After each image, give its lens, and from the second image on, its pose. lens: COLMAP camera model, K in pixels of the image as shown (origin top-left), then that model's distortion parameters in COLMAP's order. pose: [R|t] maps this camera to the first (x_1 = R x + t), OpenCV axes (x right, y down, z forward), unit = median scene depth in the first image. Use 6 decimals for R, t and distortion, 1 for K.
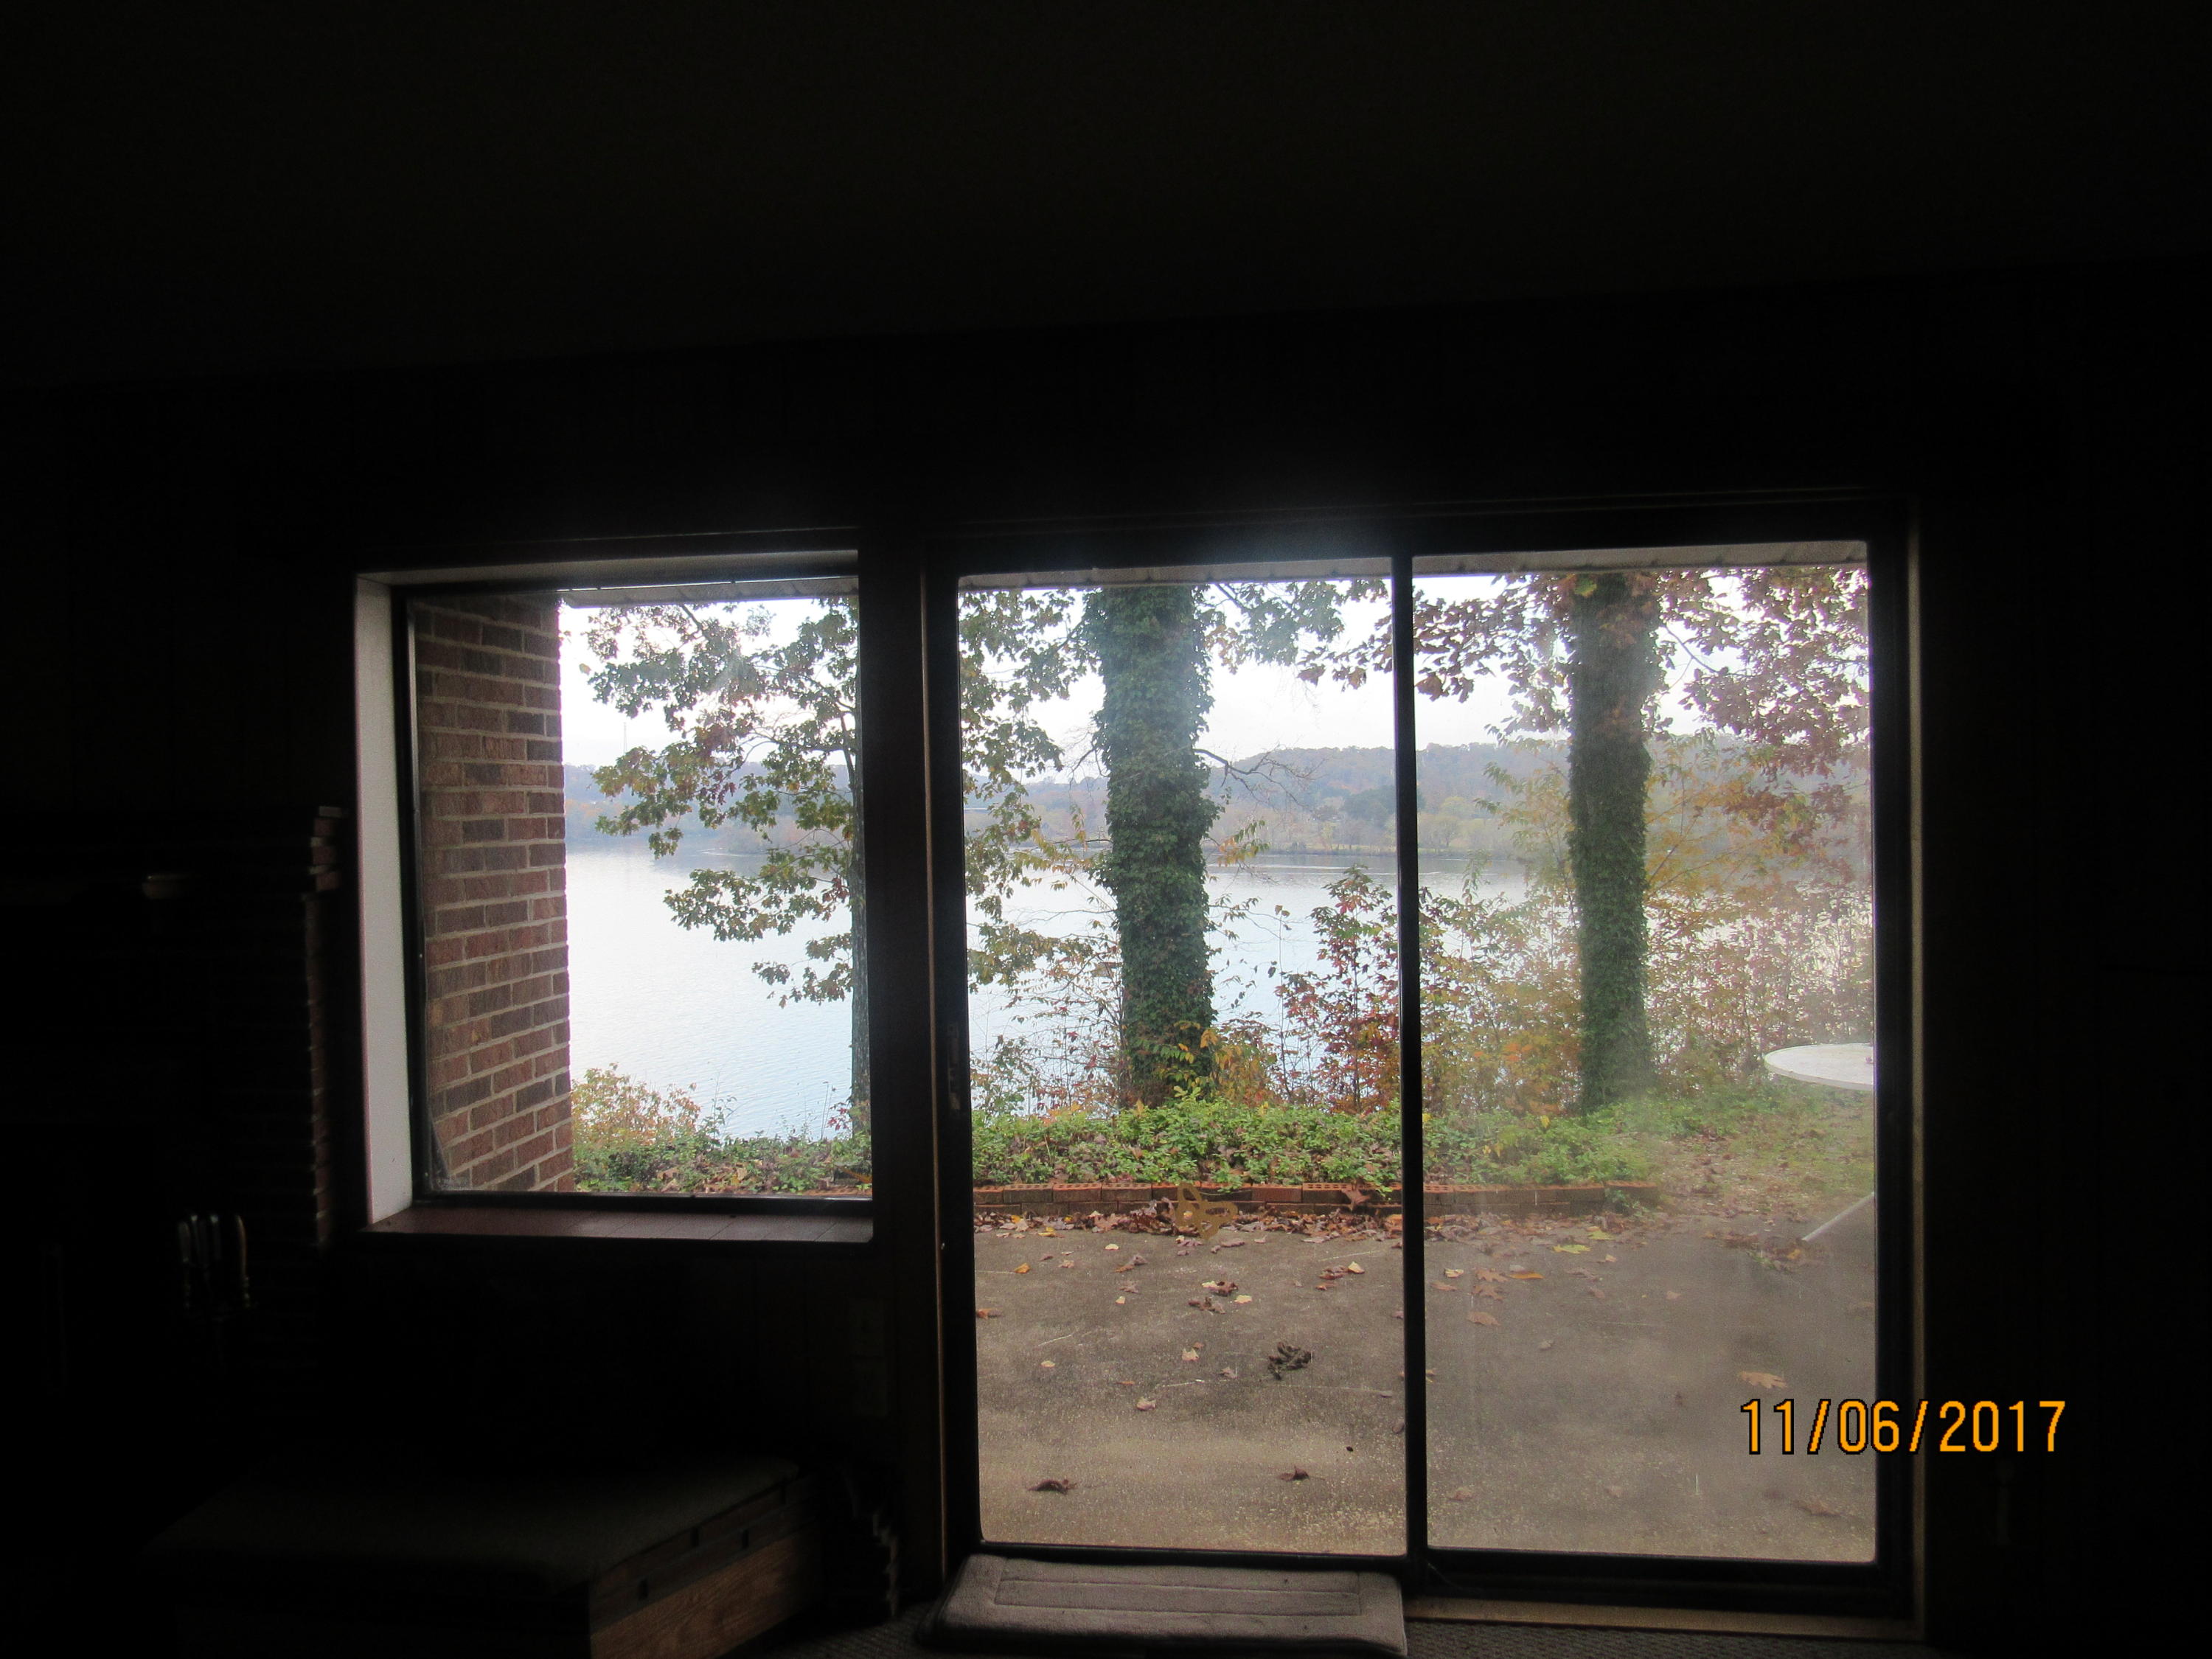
lens RADIAL K [[1565.1, 0, 1105.4], [0, 1565.1, 831.9], [0, 0, 1]] dist [-0.022475, -0.001857]
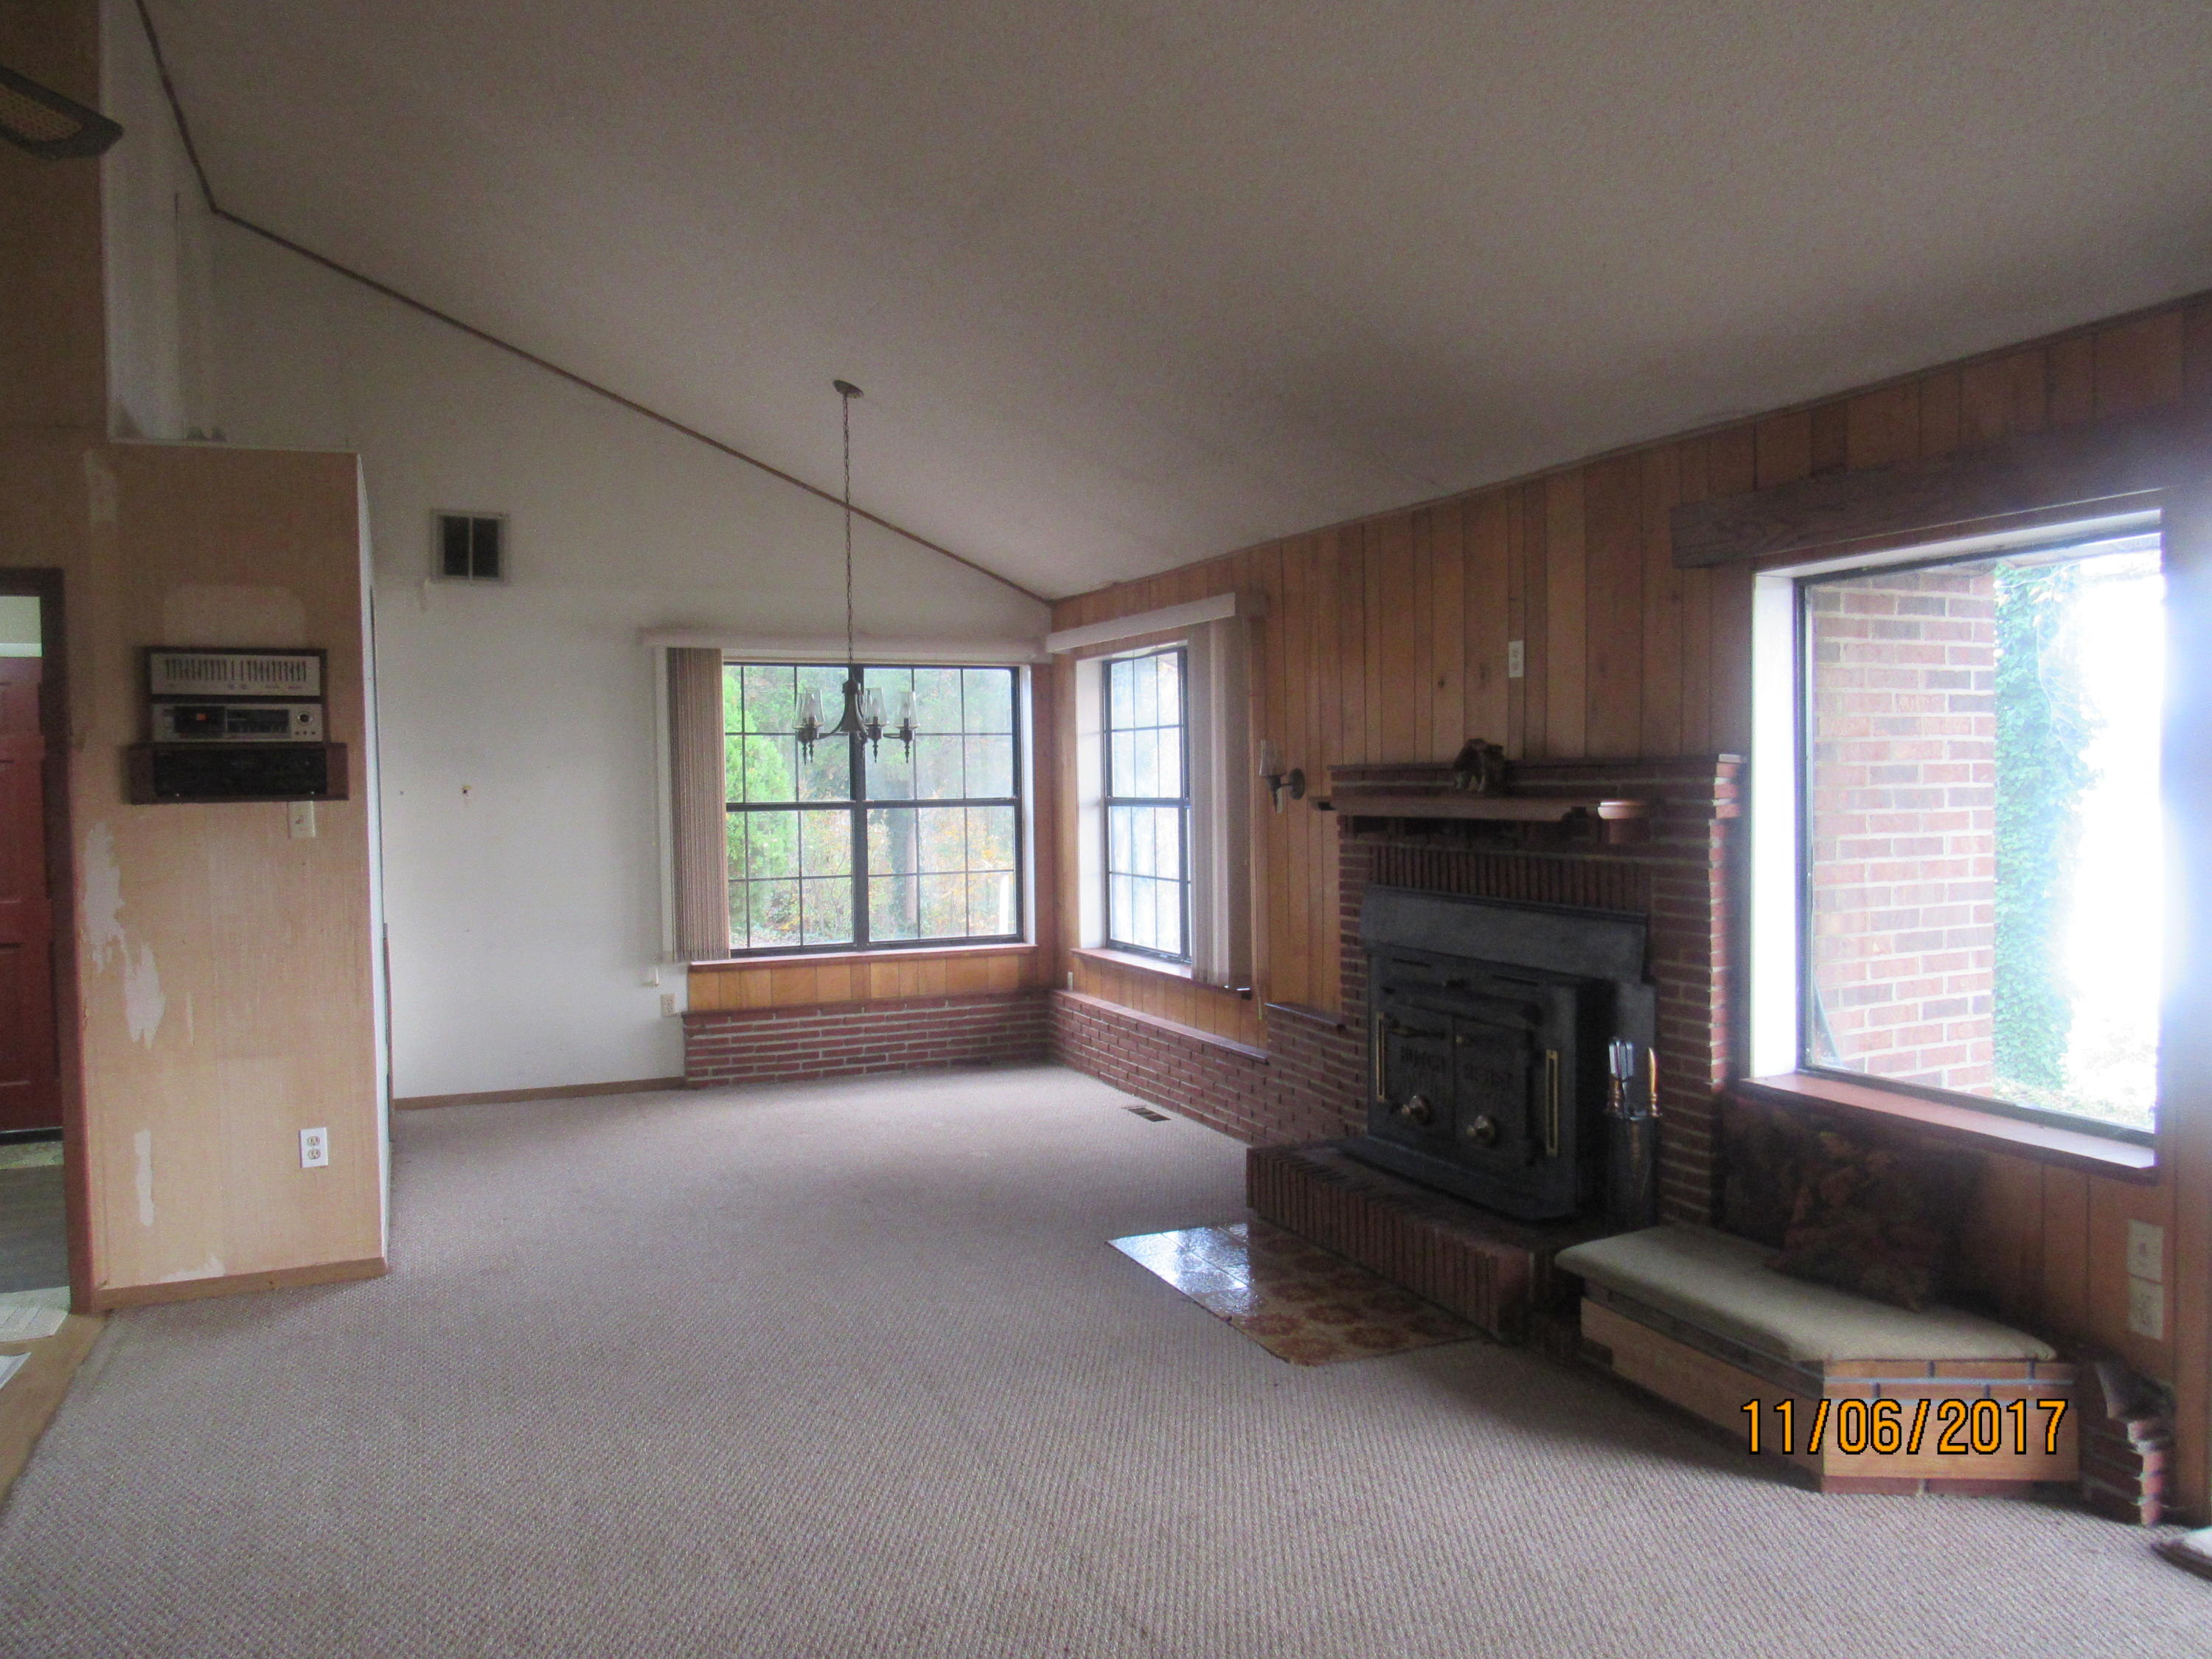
lens RADIAL K [[1565.1, 0, 1106.4], [0, 1565.1, 828.8], [0, 0, 1]] dist [-0.022475, -0.001857]
pose [[0.511060, 0.037945, -0.858707, 0.308633], [-0.010022, 0.999220, 0.038190, 0.001396], [0.859487, -0.010911, 0.511041, -0.106372]]
